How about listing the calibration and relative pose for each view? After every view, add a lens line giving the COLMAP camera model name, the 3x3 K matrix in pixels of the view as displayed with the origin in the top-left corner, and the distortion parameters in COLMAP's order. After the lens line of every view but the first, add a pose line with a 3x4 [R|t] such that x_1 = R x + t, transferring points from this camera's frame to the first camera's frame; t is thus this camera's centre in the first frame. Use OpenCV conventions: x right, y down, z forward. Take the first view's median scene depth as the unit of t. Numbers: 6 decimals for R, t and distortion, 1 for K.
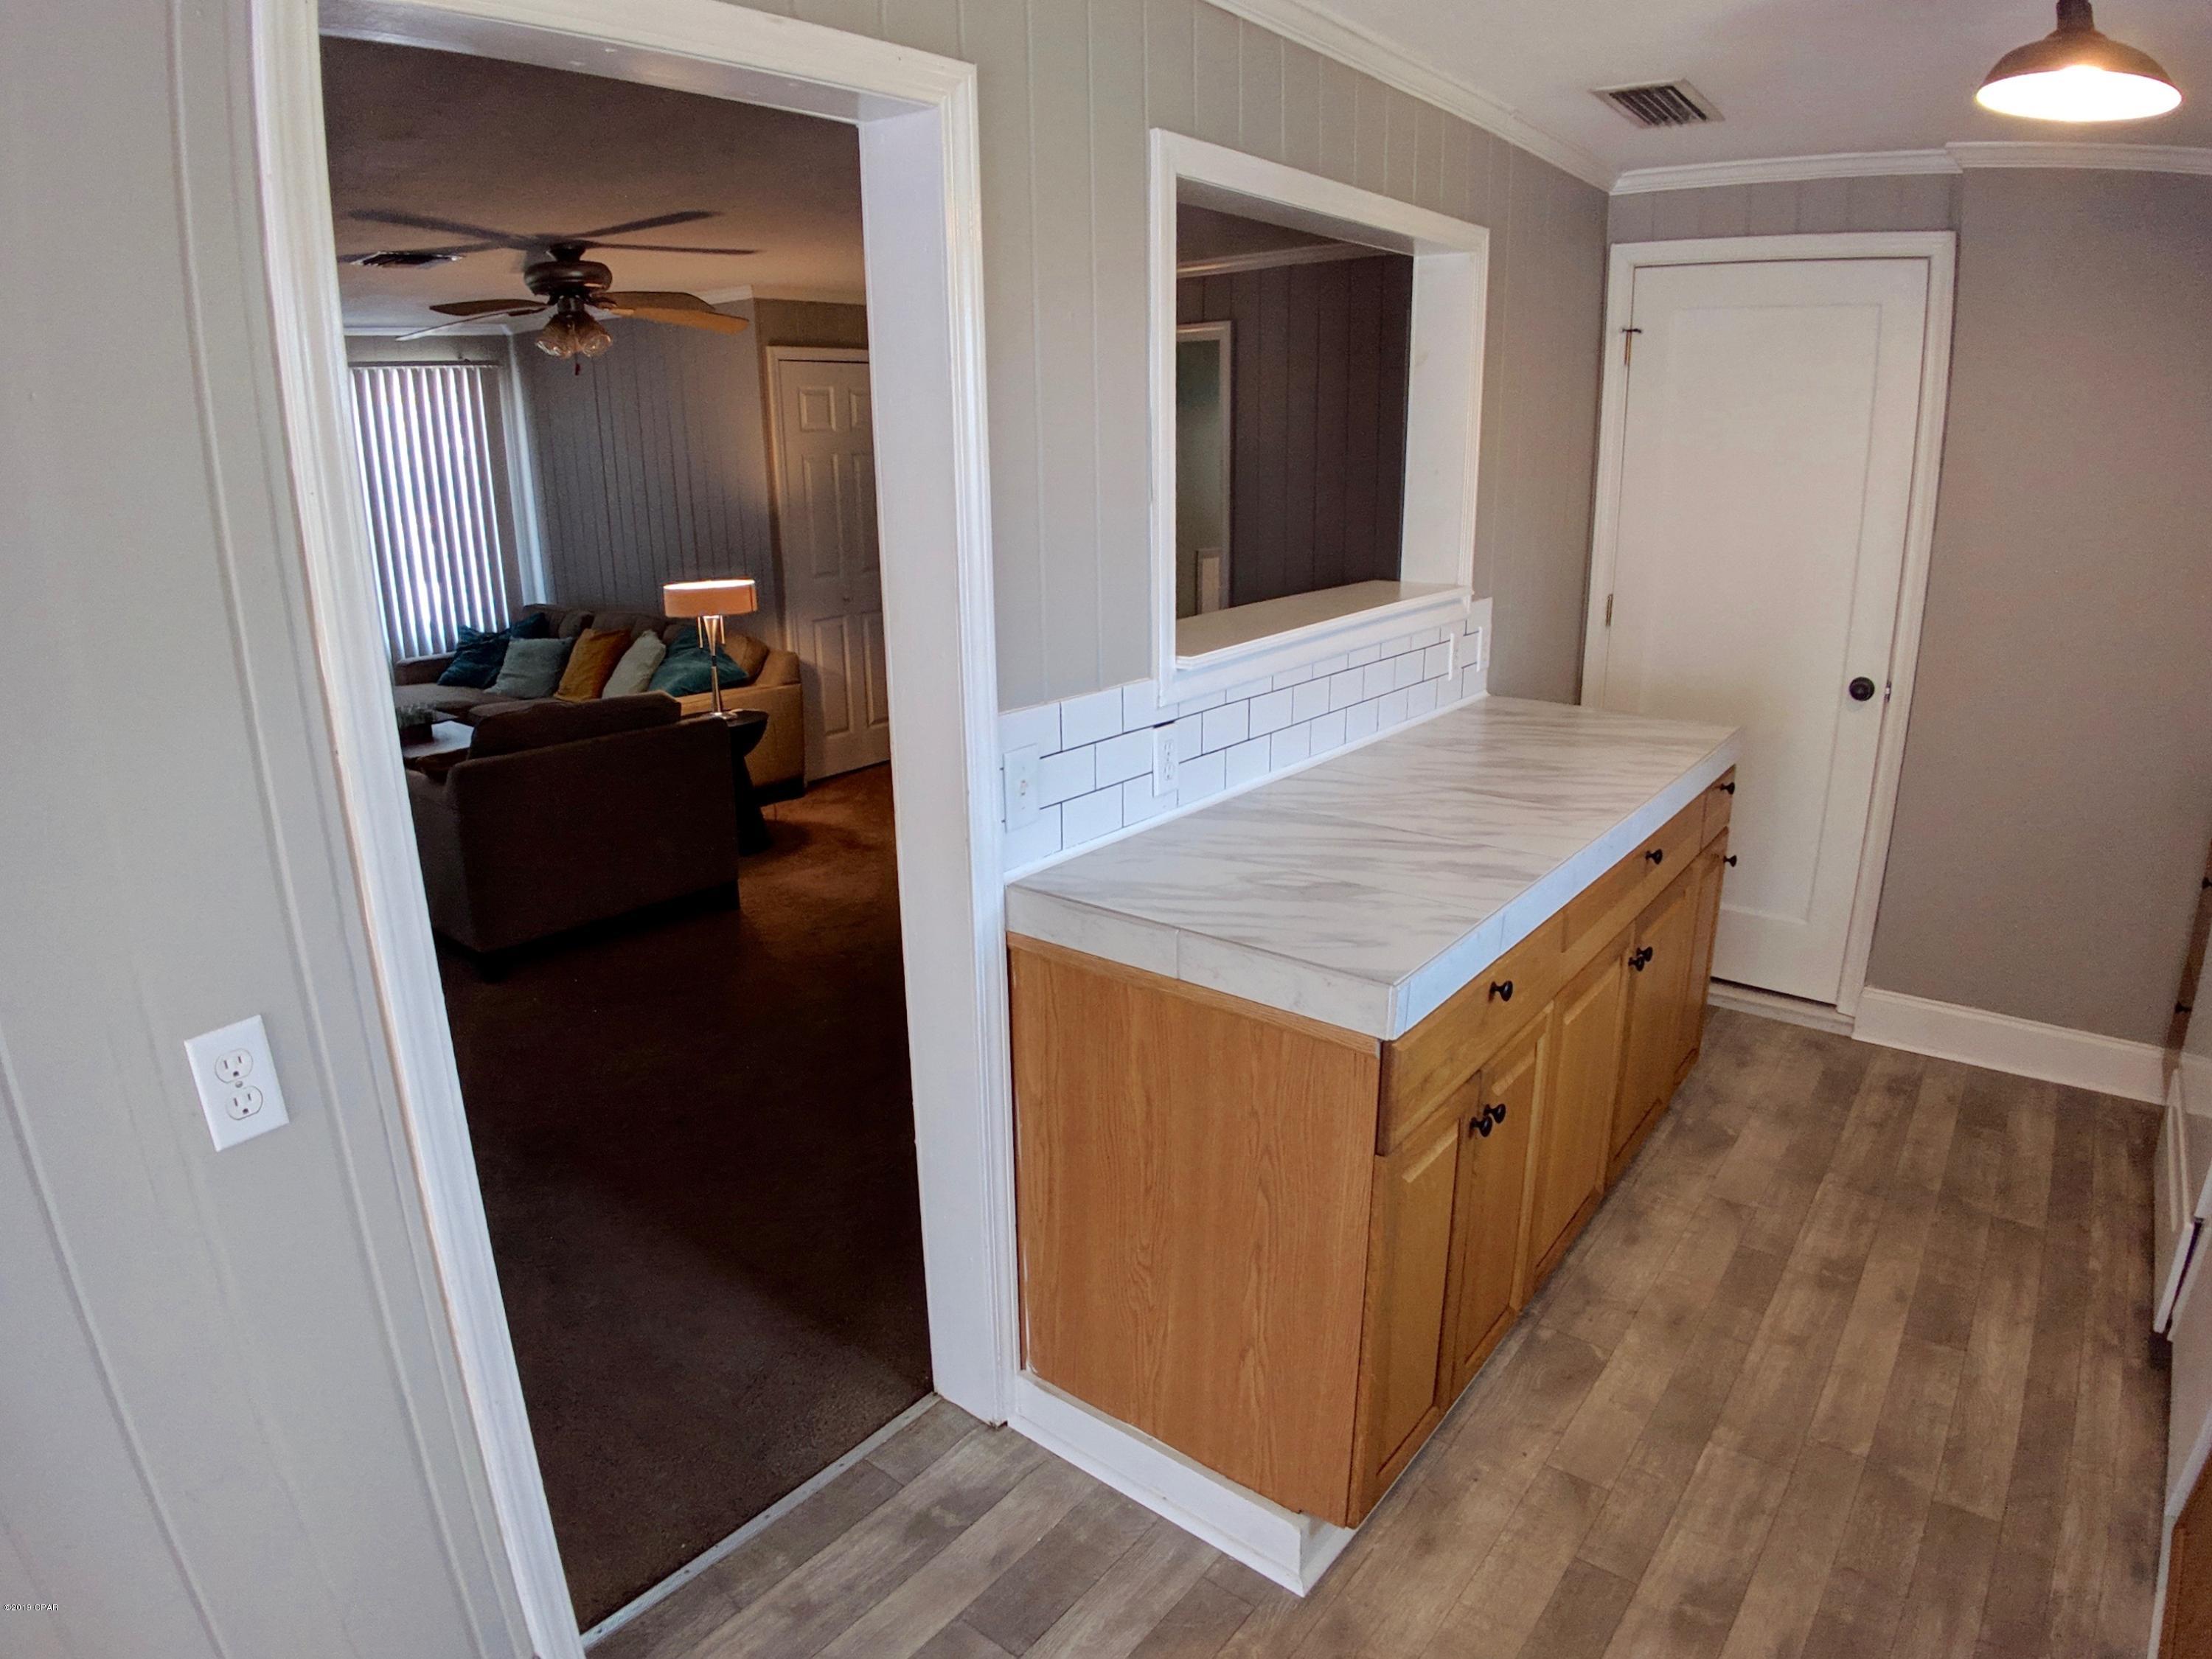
lens RADIAL K [[1261.3, 0, 1067.2], [0, 1261.3, 803.7], [0, 0, 1]] dist [-0.099084, -0.014817]
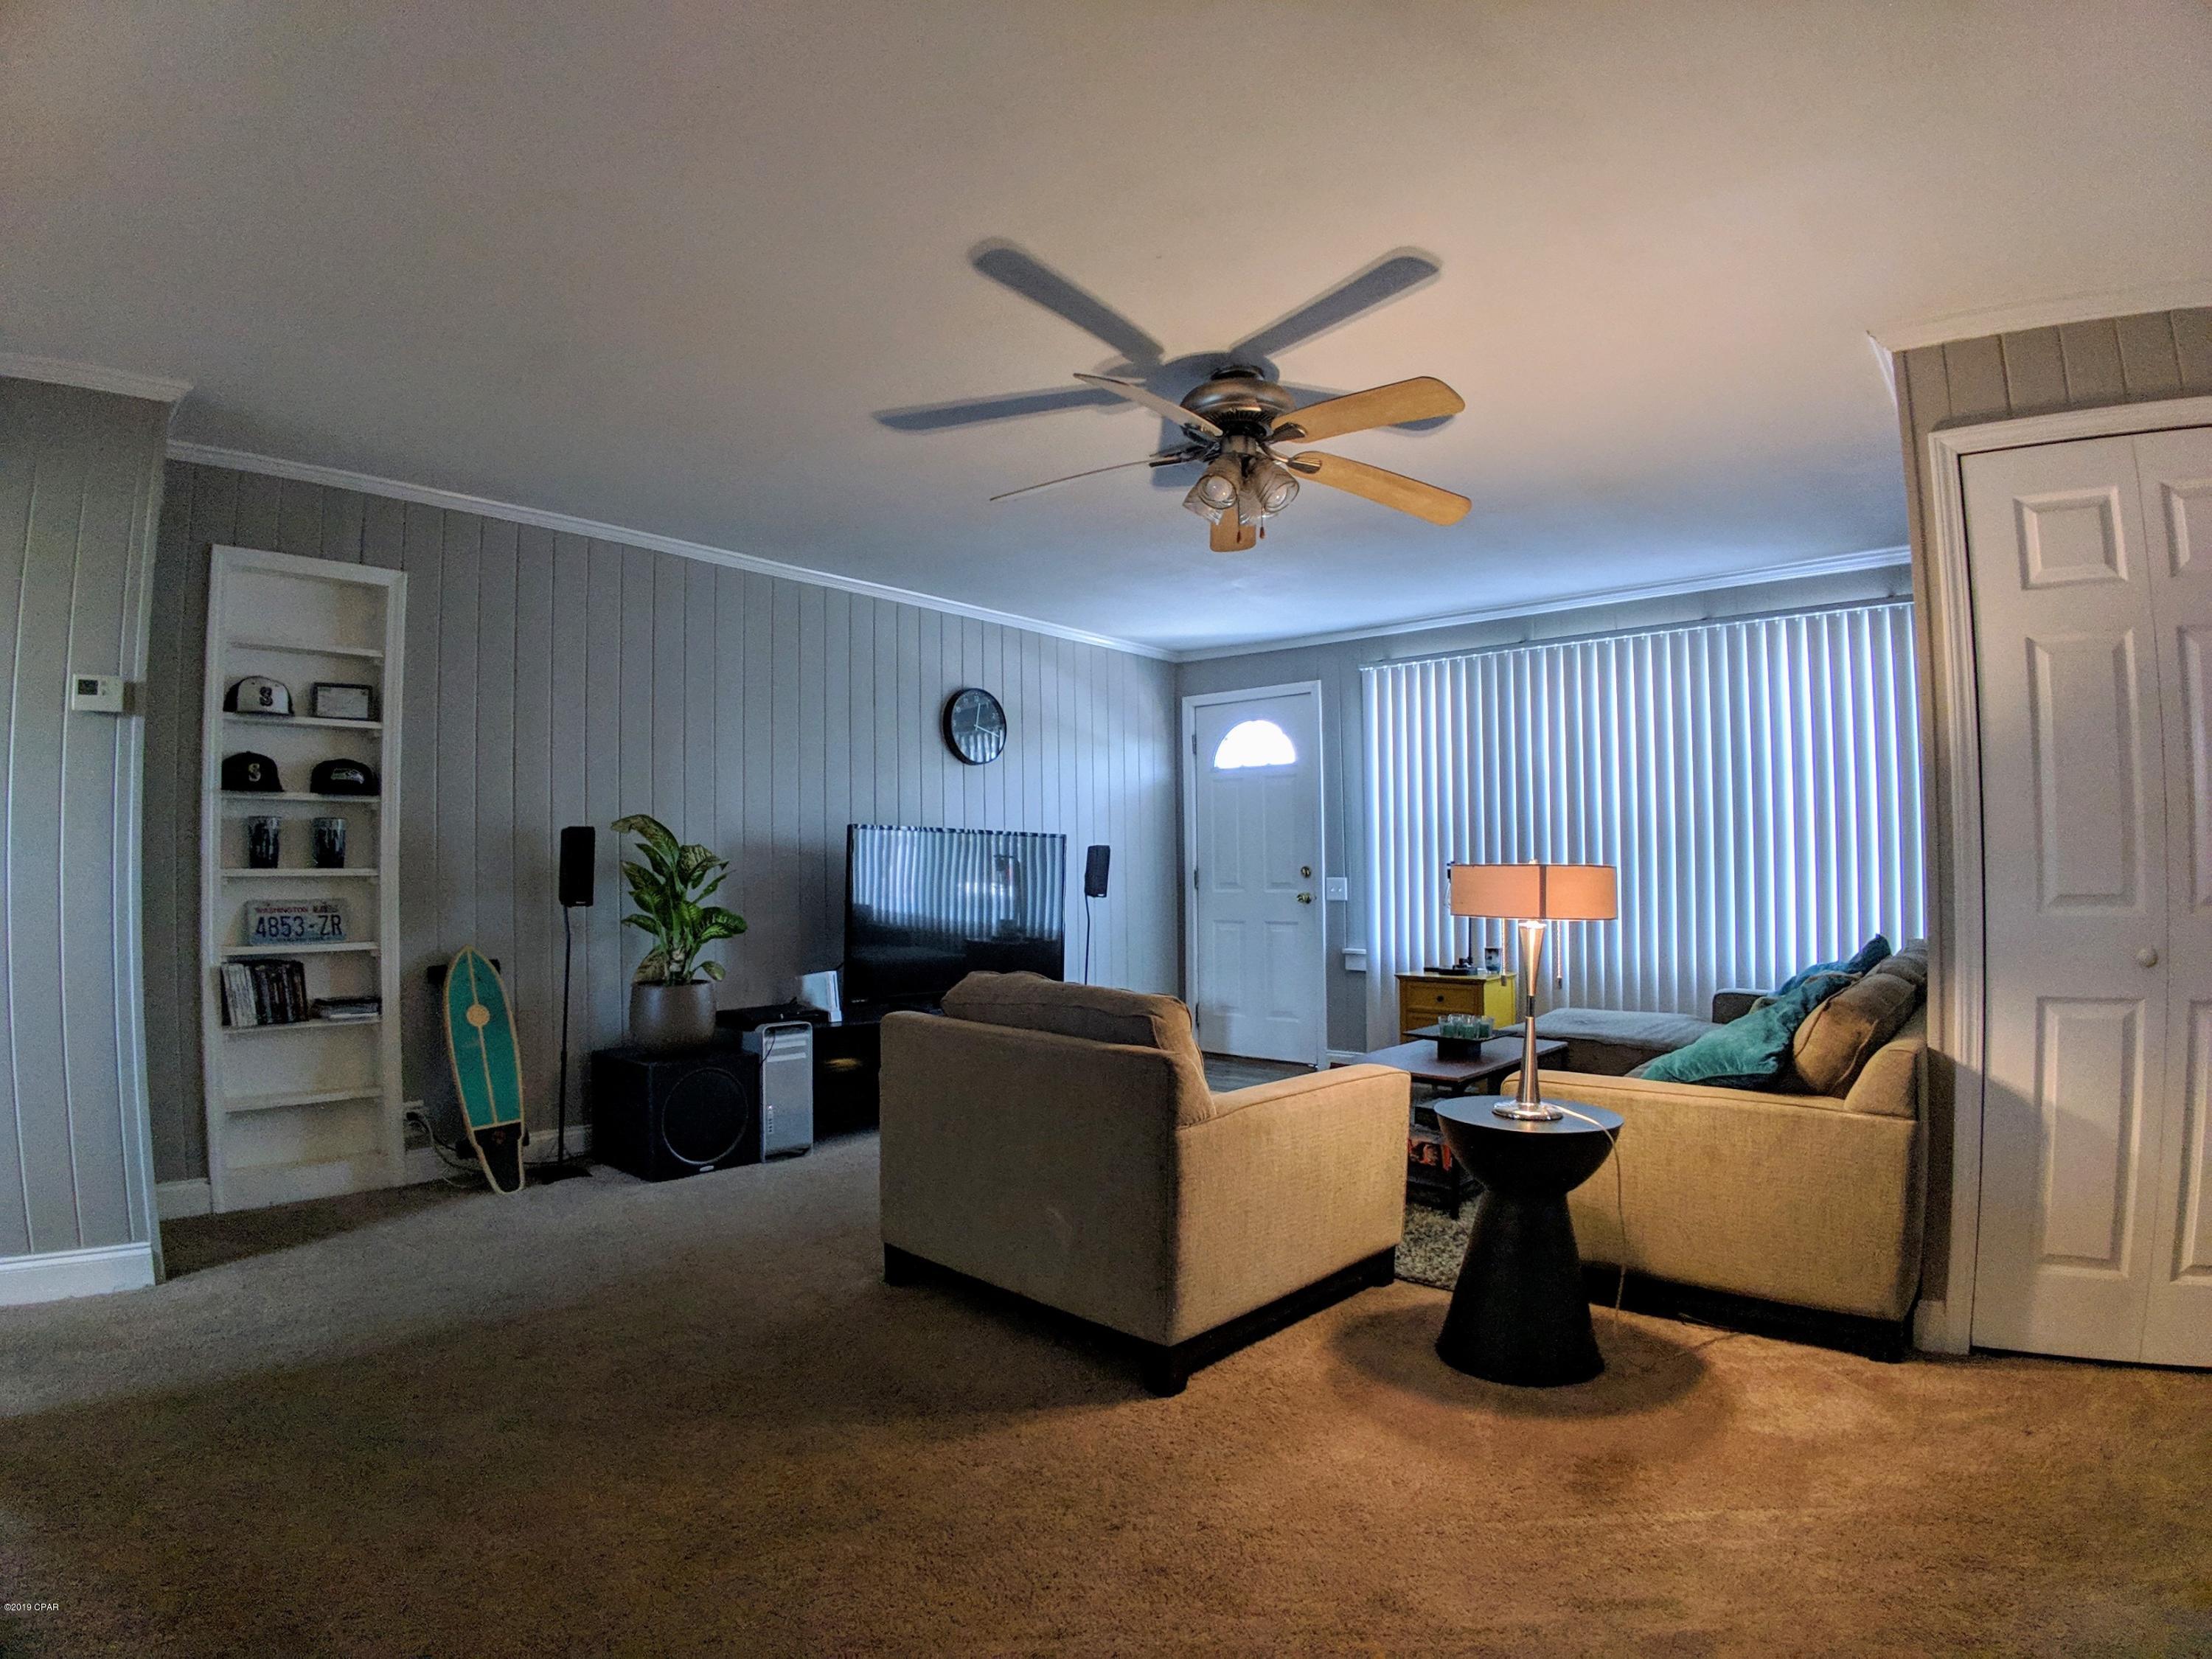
lens RADIAL K [[1176.6, 0, 1132.7], [0, 1176.6, 849.3], [0, 0, 1]] dist [-0.104322, -0.009168]
pose [[-0.027041, -0.003370, -0.999629, 0.198538], [-0.259137, 0.965833, 0.003754, -0.120217], [0.965462, 0.259143, -0.026991, 0.713930]]
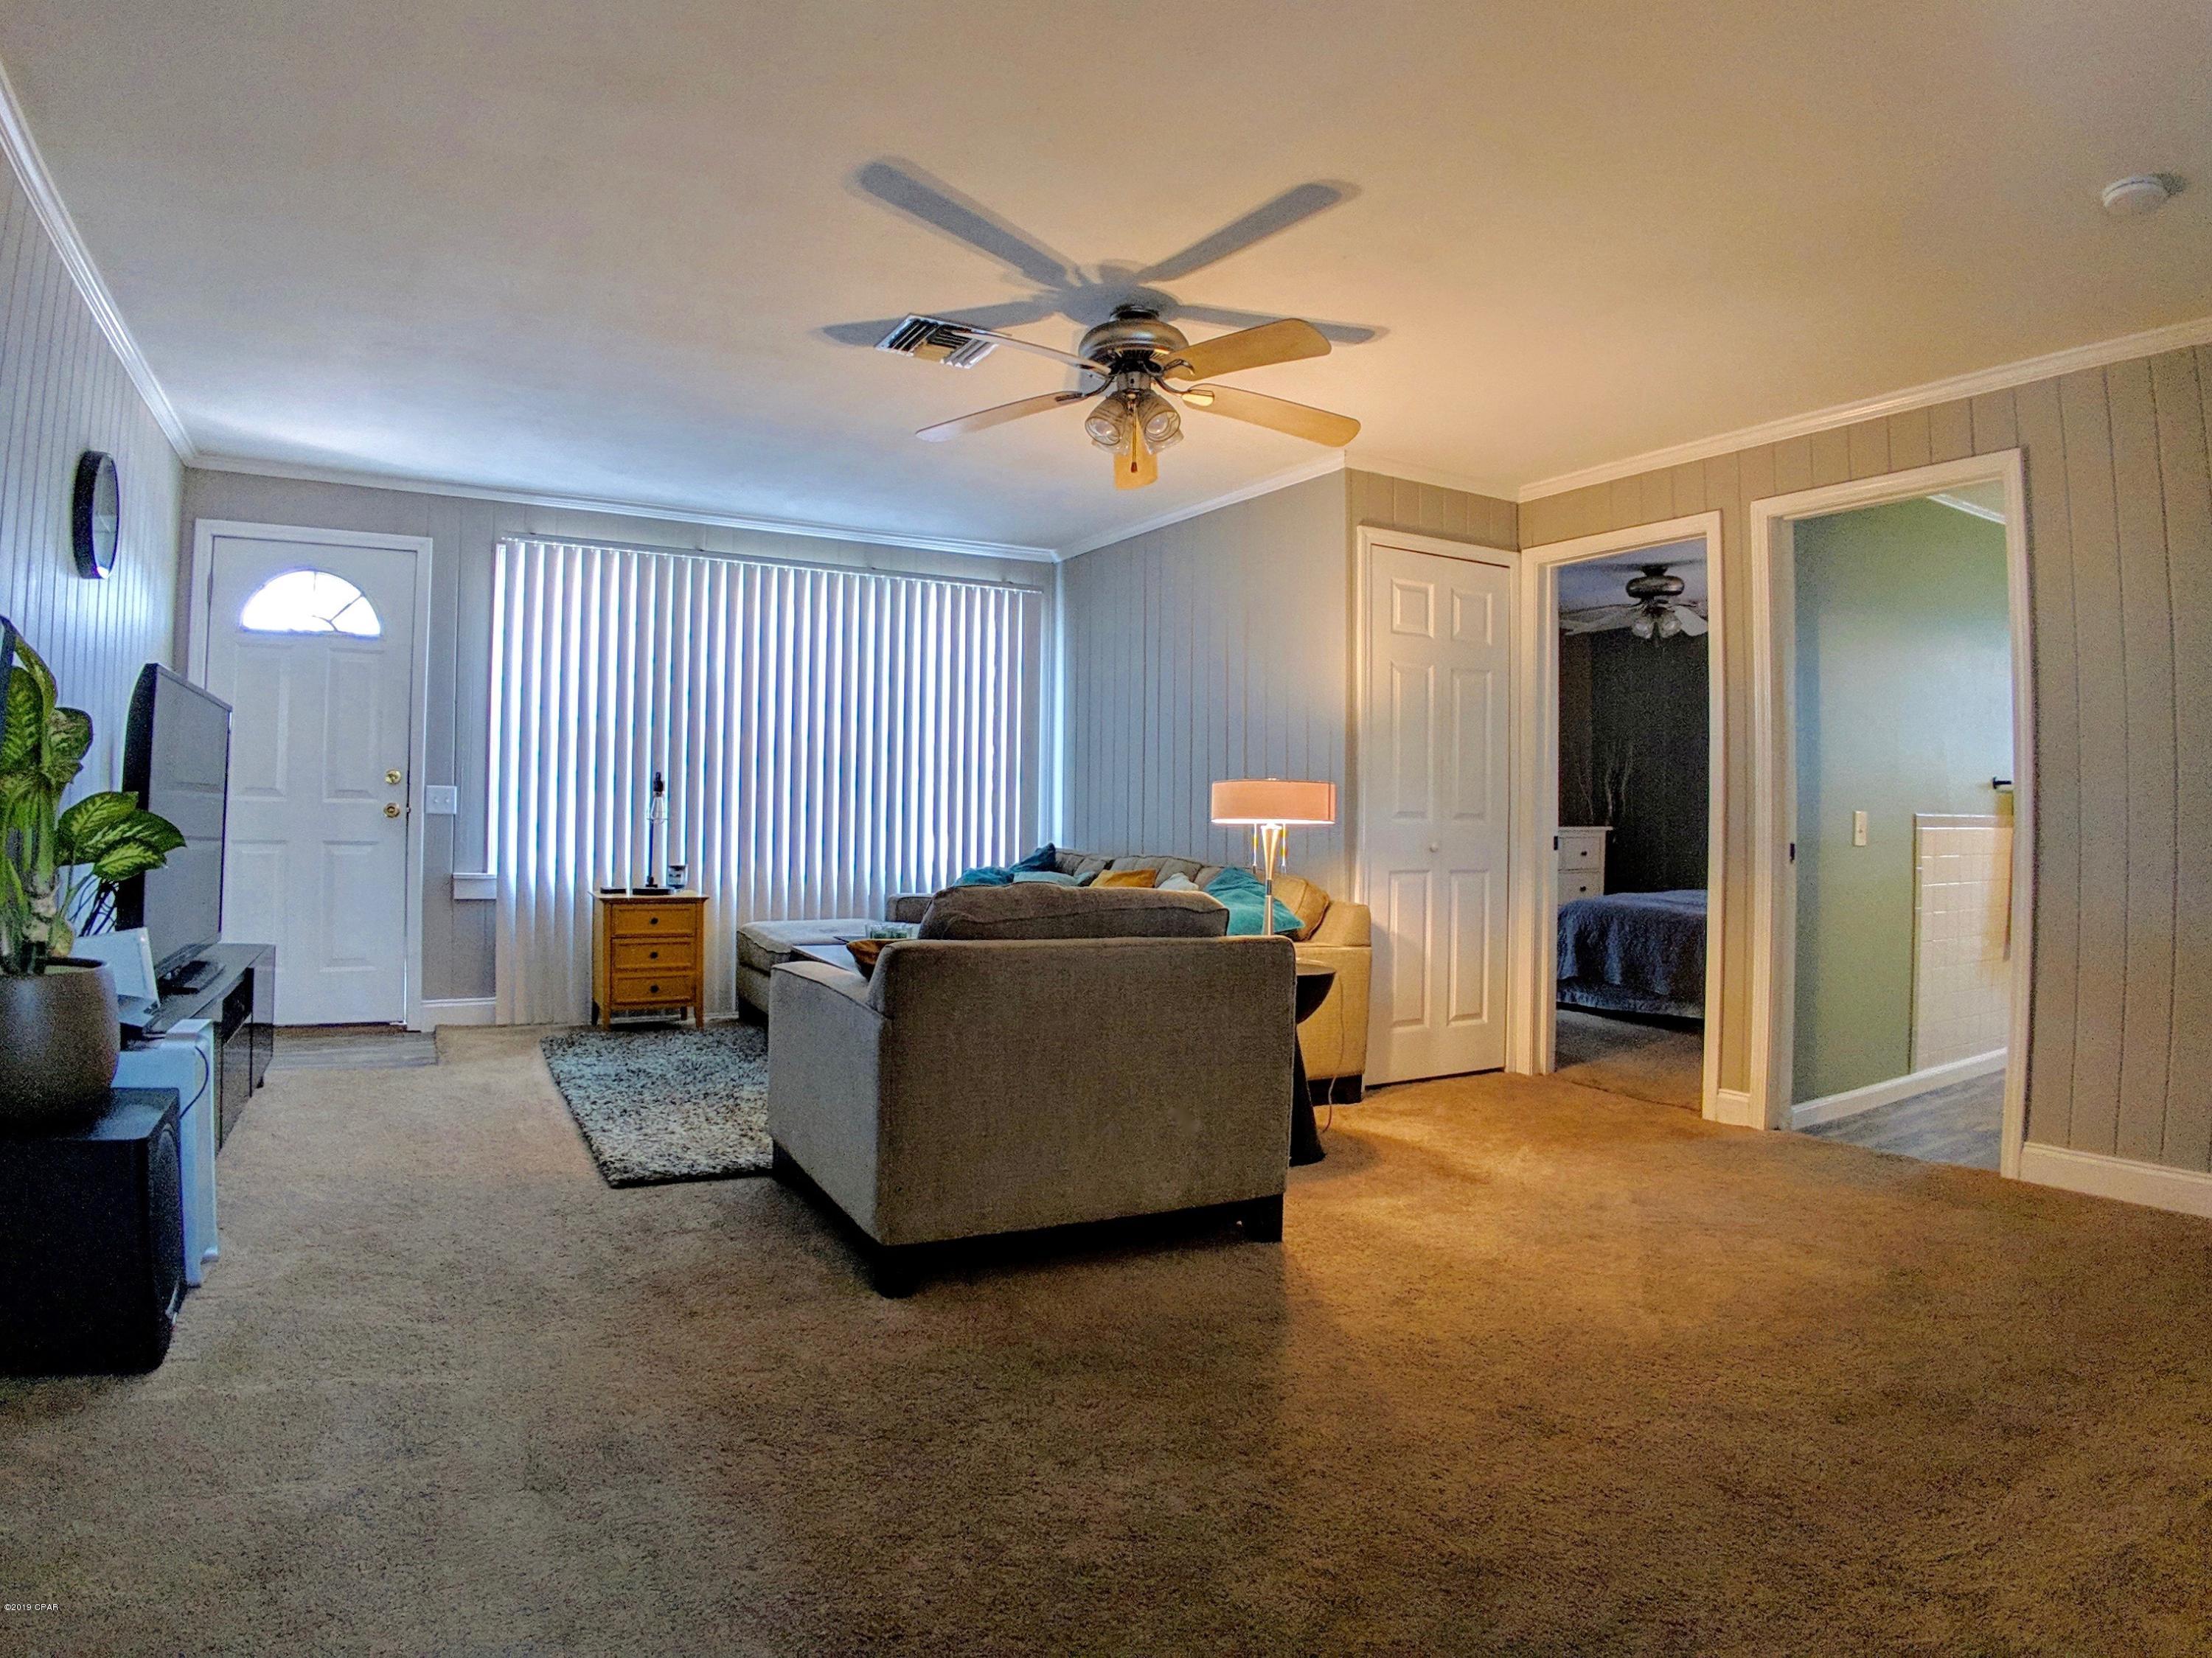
lens RADIAL K [[1261.2, 0, 1067.2], [0, 1261.2, 803.2], [0, 0, 1]] dist [-0.099084, -0.014817]
pose [[0.921022, 0.031695, -0.388219, -0.091607], [-0.137357, 0.959085, -0.247566, 0.030758], [0.364488, 0.281338, 0.887692, 0.248001]]
